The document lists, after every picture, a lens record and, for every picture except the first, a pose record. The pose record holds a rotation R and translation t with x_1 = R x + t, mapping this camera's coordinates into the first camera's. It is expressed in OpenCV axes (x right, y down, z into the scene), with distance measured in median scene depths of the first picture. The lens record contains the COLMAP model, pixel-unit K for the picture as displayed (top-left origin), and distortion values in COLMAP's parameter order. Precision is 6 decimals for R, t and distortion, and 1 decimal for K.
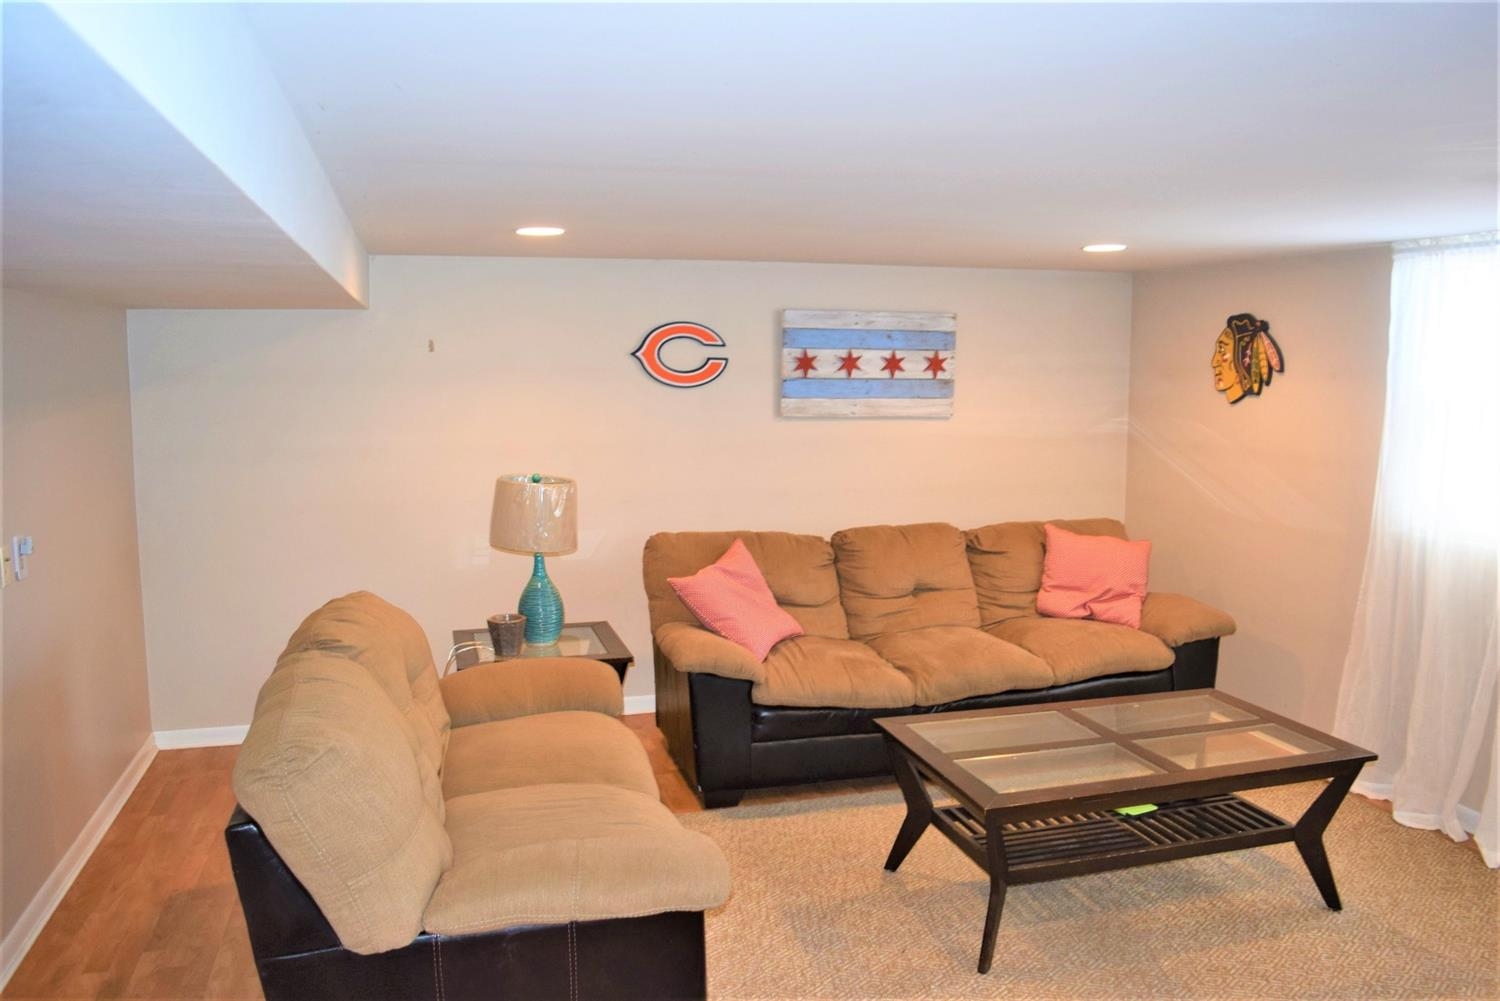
lens RADIAL K [[1179.7, 0, 783.1], [0, 1179.7, 495.6], [0, 0, 1]] dist [-0.080820, 0.001590]
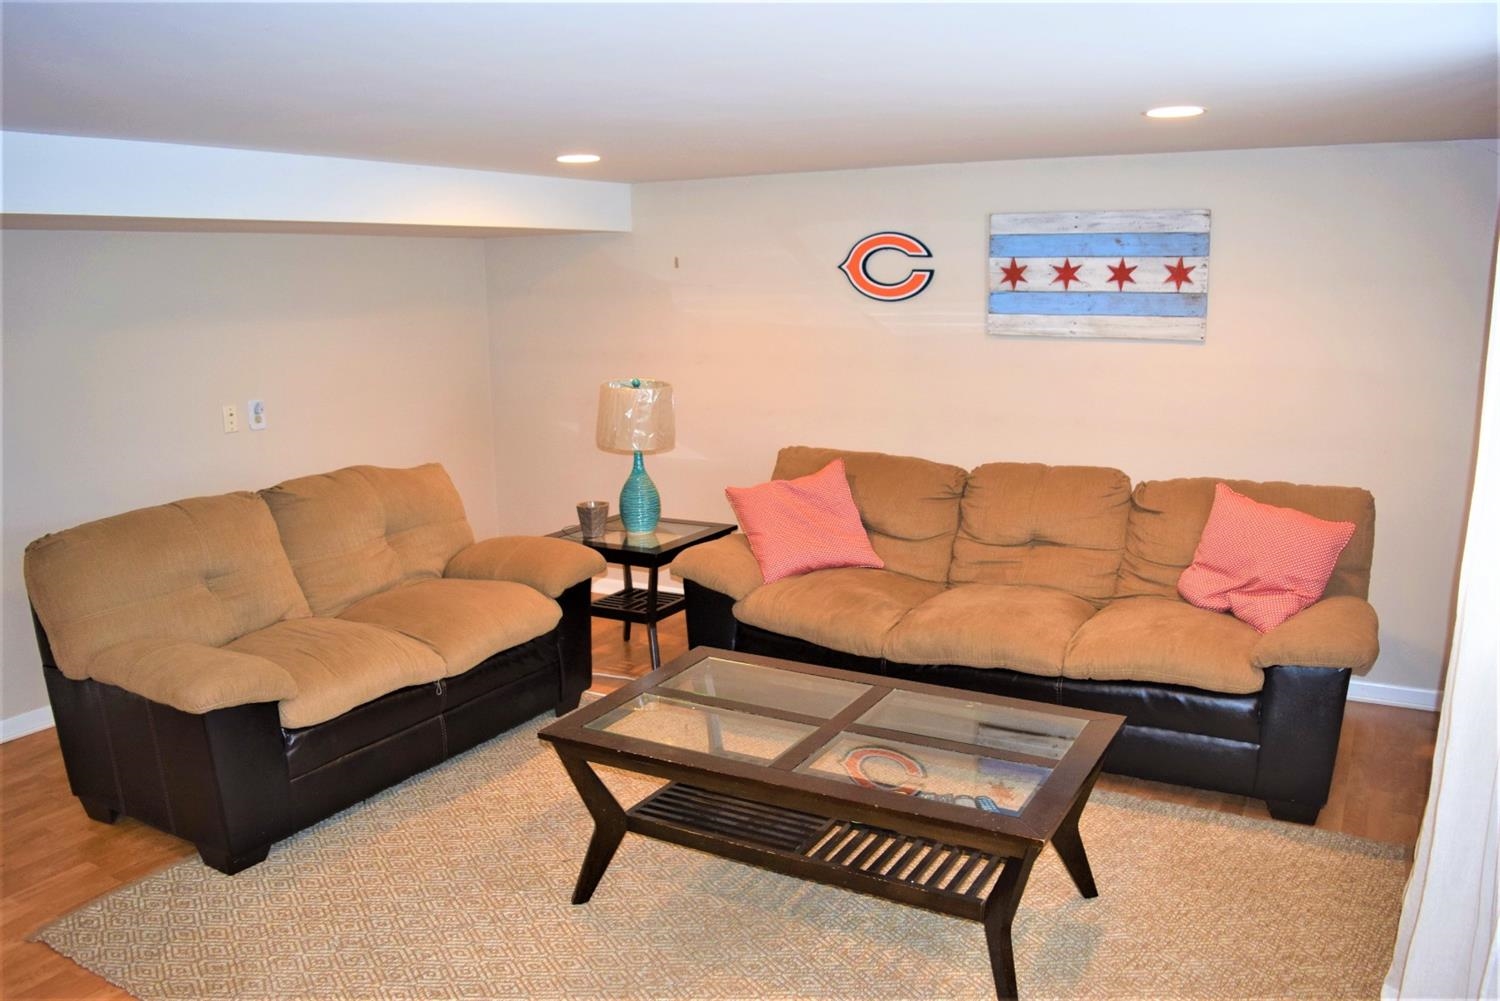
lens RADIAL K [[1179.7, 0, 783.1], [0, 1179.7, 495.6], [0, 0, 1]] dist [-0.080820, 0.001590]
pose [[0.698929, 0.117666, -0.705446, 0.540060], [-0.069664, 0.992883, 0.096589, -0.020324], [0.711791, -0.018365, 0.702152, 0.256040]]
